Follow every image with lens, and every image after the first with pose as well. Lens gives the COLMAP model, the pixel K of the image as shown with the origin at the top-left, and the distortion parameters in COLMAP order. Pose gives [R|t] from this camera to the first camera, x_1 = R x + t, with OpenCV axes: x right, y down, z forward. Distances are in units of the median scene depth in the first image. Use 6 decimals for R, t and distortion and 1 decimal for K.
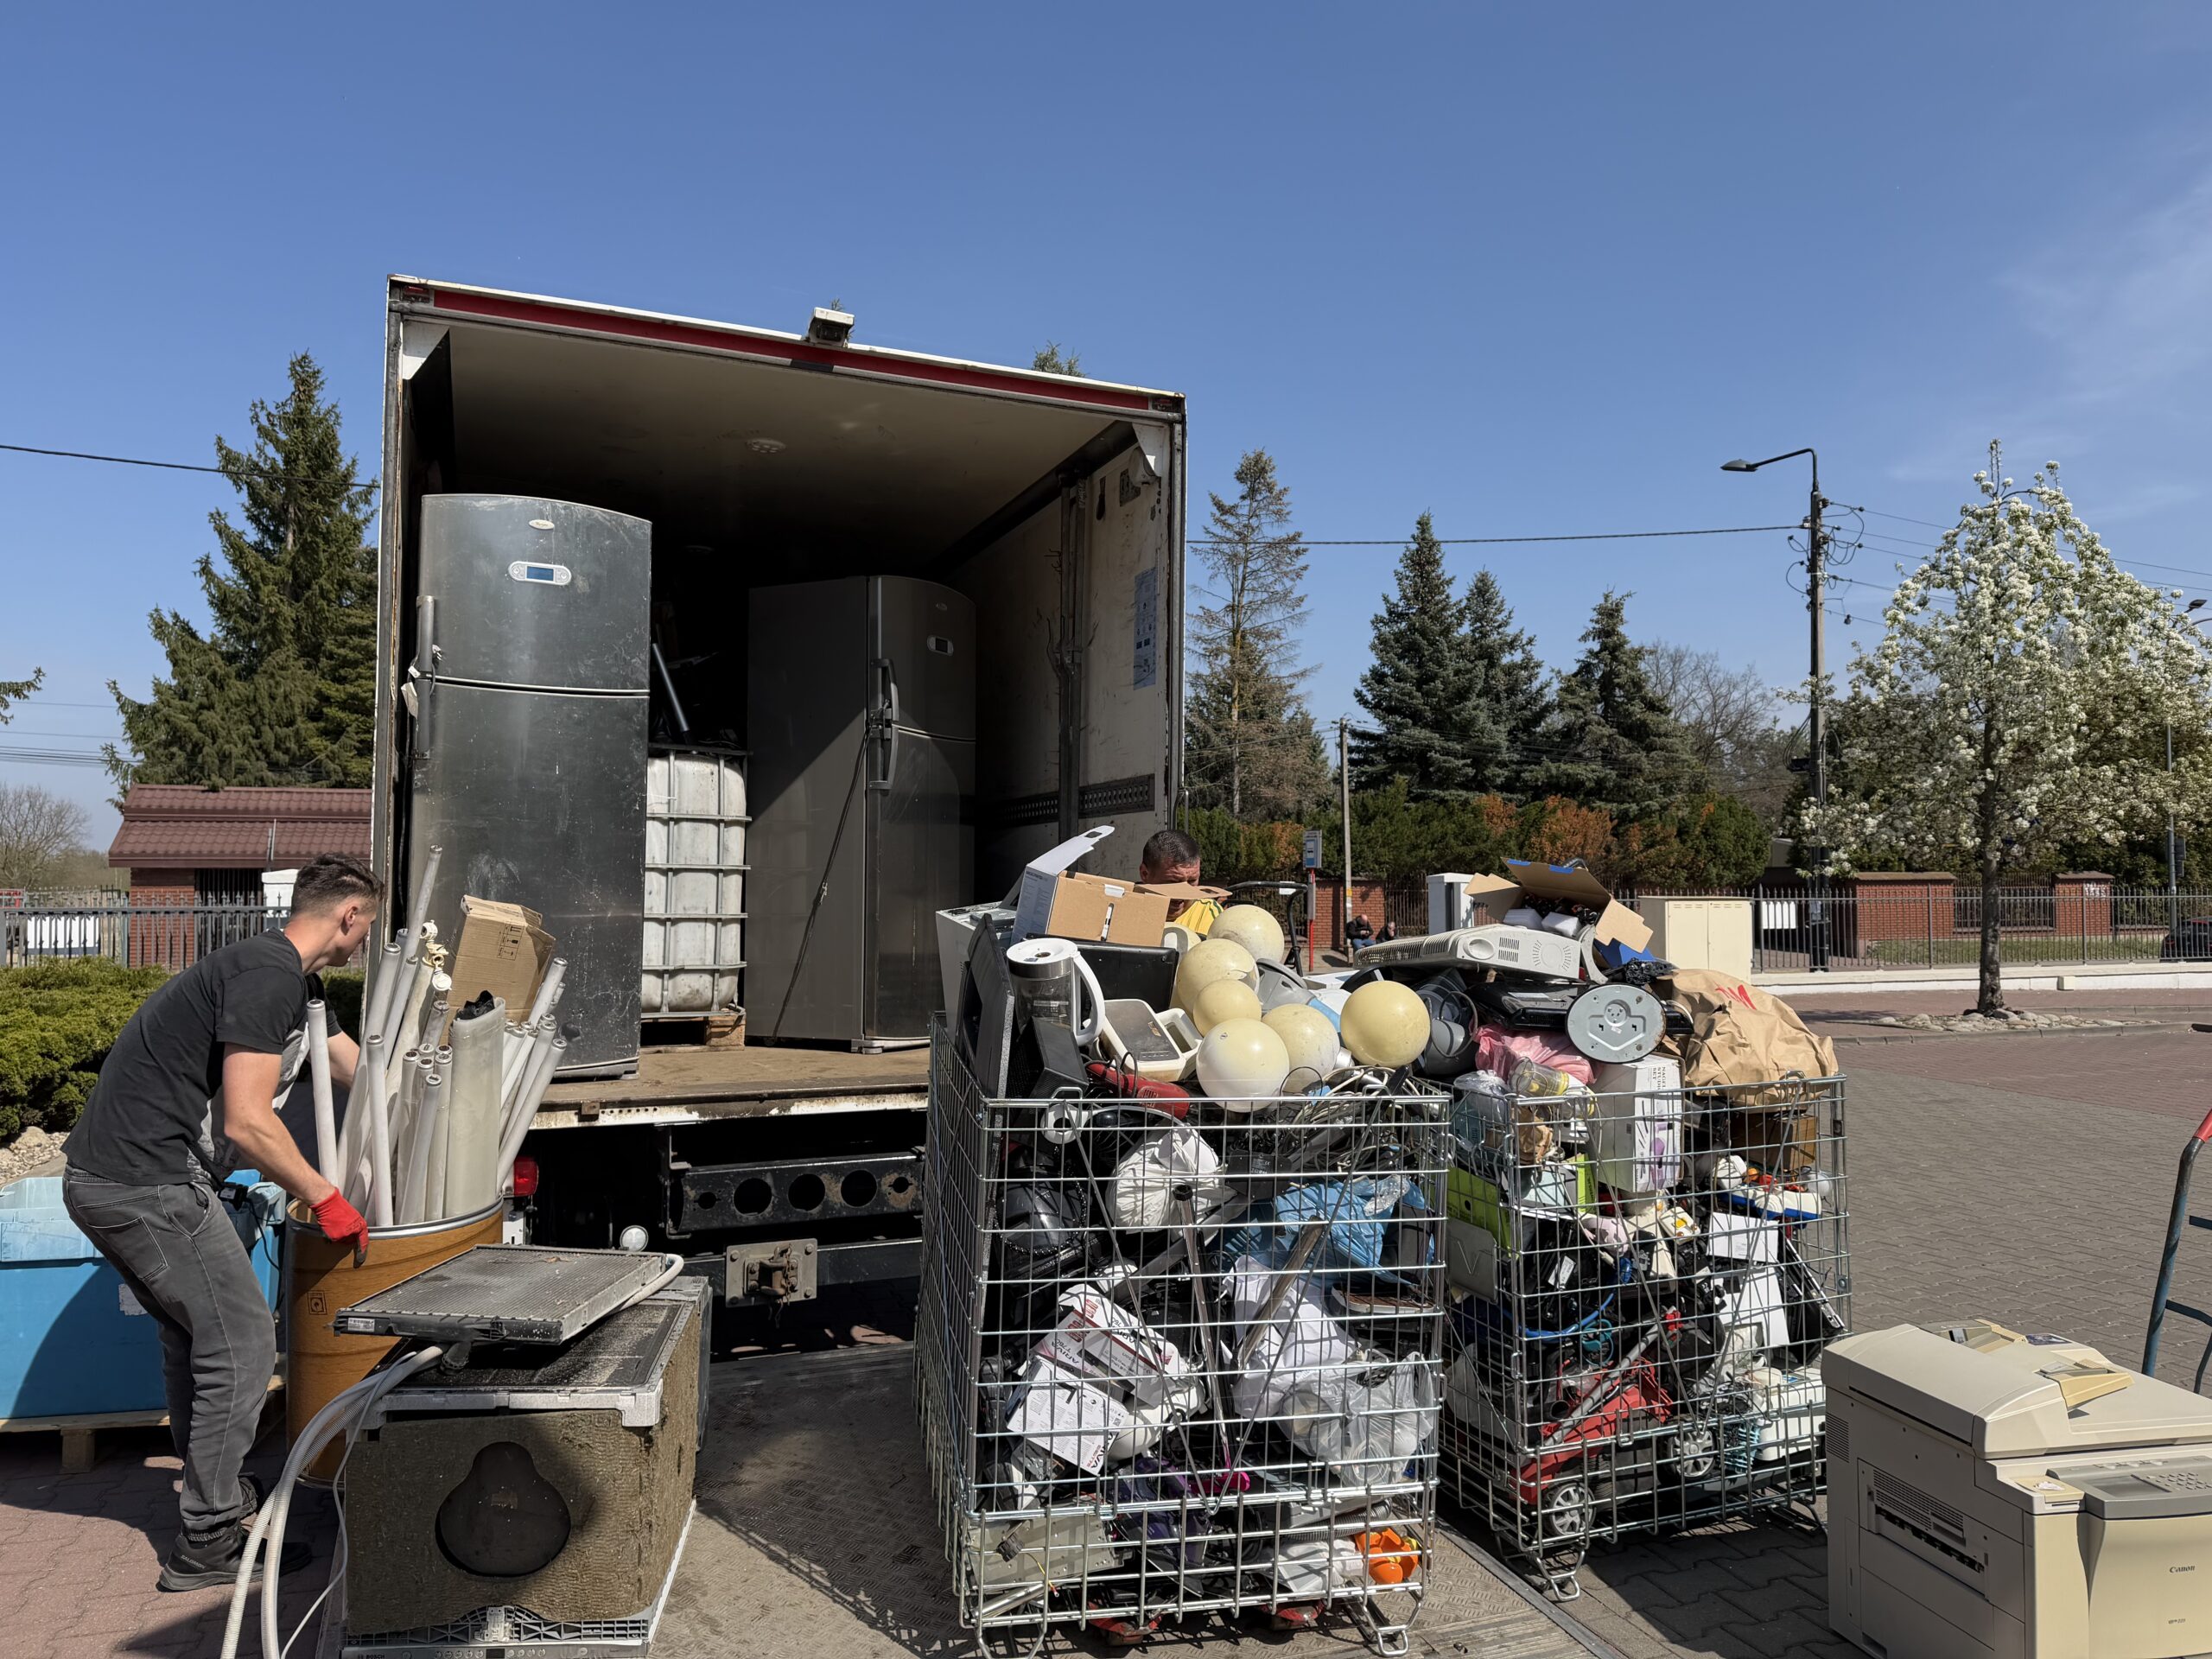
lens RADIAL K [[1573.8, 0, 1106.3], [0, 1573.8, 835.6], [0, 0, 1]] dist [0.018876, -0.023333]
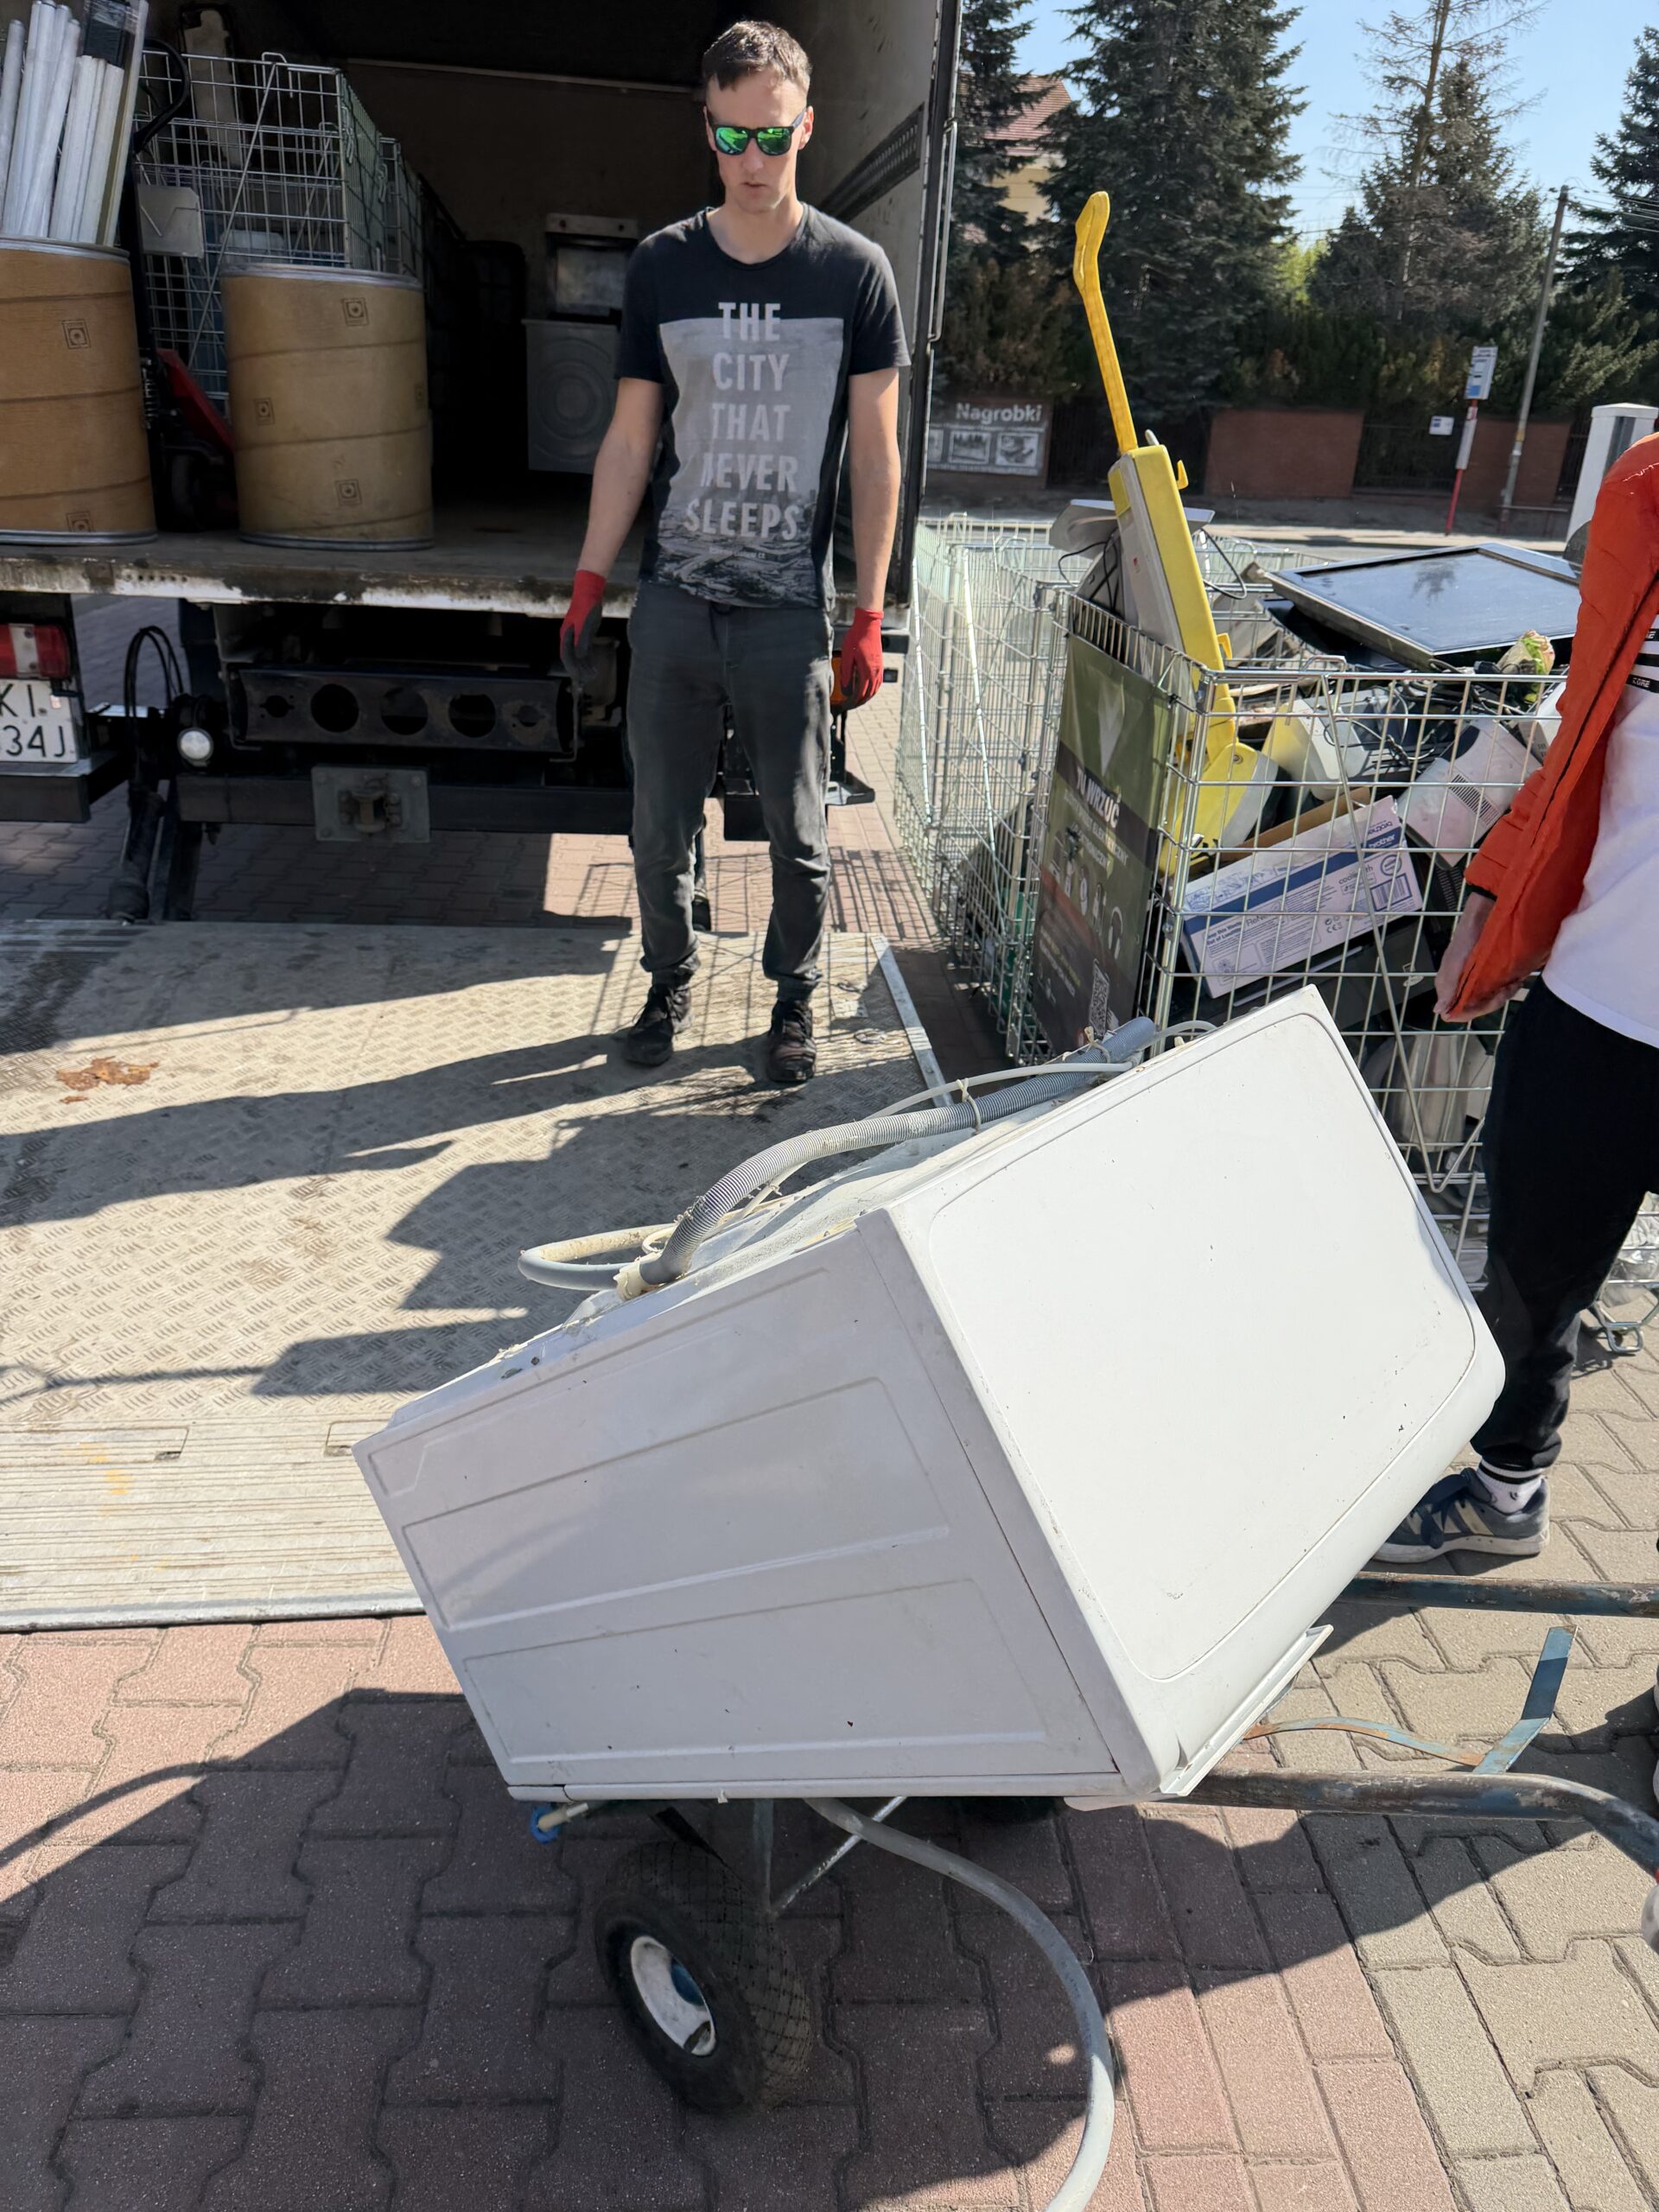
lens RADIAL K [[1573.8, 0, 808.9], [0, 1573.8, 1128.1], [0, 0, 1]] dist [0.018876, -0.023333]
pose [[0.965105, 0.148666, -0.215570, 0.208825], [-0.037879, 0.893816, 0.446832, 0.051447], [0.259109, -0.423074, 0.868257, 0.272310]]
